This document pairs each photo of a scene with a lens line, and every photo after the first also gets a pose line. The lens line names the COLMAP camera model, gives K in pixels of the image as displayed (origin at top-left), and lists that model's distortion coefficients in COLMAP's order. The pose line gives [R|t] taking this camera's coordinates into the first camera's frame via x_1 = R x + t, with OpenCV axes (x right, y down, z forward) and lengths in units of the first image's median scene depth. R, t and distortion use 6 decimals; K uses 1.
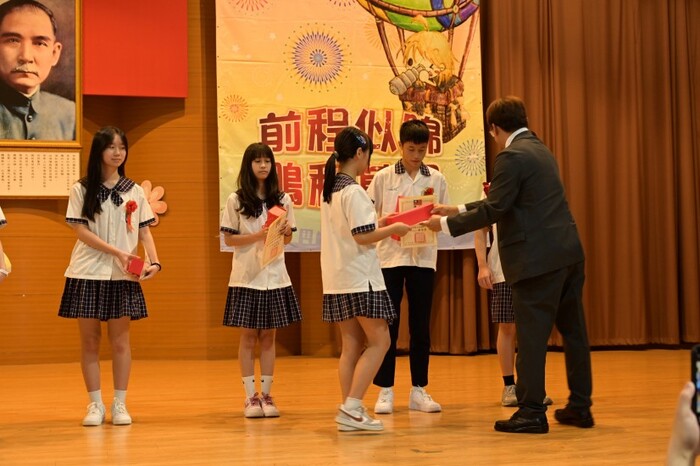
lens RADIAL K [[1039.5, 0, 350.0], [0, 1039.5, 233.0], [0, 0, 1]] dist [-0.001618, -0.022290]
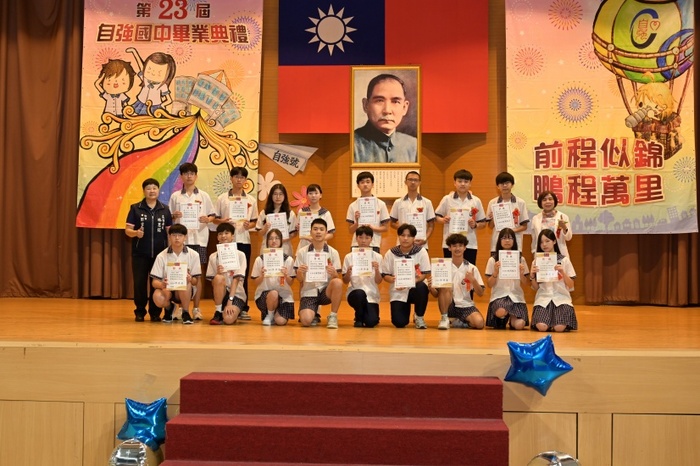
lens RADIAL K [[898.5, 0, 355.5], [0, 898.5, 231.5], [0, 0, 1]] dist [-0.001295, -0.002550]
pose [[0.950289, 0.012913, -0.311100, 0.074313], [-0.003078, 0.999480, 0.032085, -0.026935], [0.311353, -0.029532, 0.949835, -0.333259]]
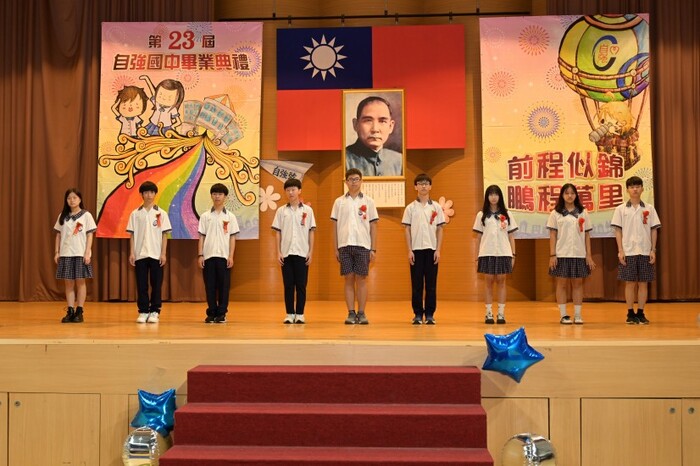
lens RADIAL K [[805.4, 0, 352.0], [0, 805.4, 231.2], [0, 0, 1]] dist [-0.001171, -0.004686]
pose [[0.951362, -0.001544, -0.308071, 0.074786], [0.008356, 0.999749, 0.020794, -0.023424], [0.307962, -0.022357, 0.951136, -0.326257]]
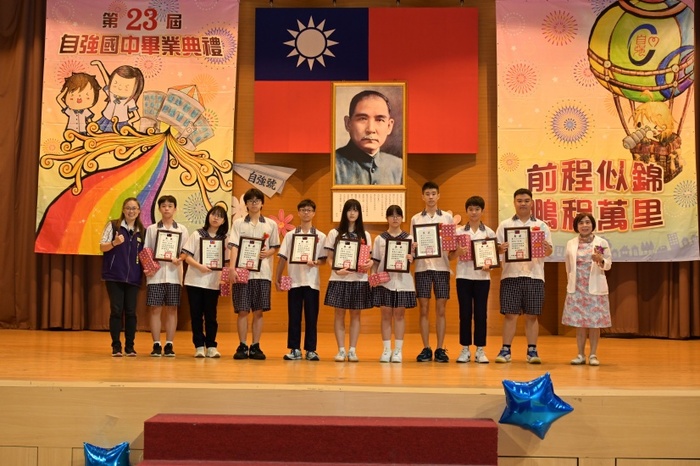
lens RADIAL K [[951.1, 0, 361.4], [0, 951.1, 235.8], [0, 0, 1]] dist [-0.003977, -0.014009]
pose [[0.958316, 0.009327, -0.285557, 0.068509], [-0.006922, 0.999932, 0.009432, -0.027959], [0.285625, -0.007062, 0.958315, -0.319225]]
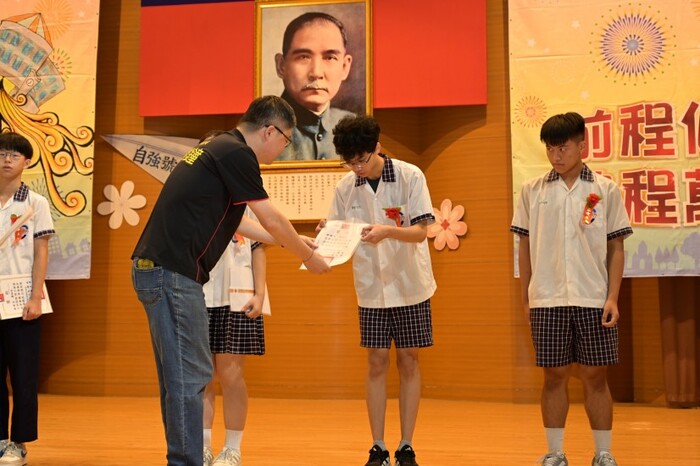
lens RADIAL K [[1099.6, 0, 351.1], [0, 1099.6, 219.3], [0, 0, 1]] dist [0.021059, -0.019977]
pose [[0.900518, -0.027135, -0.433971, 0.146931], [0.009348, 0.999028, -0.043069, 0.007500], [0.434718, 0.034728, 0.899897, 0.112439]]
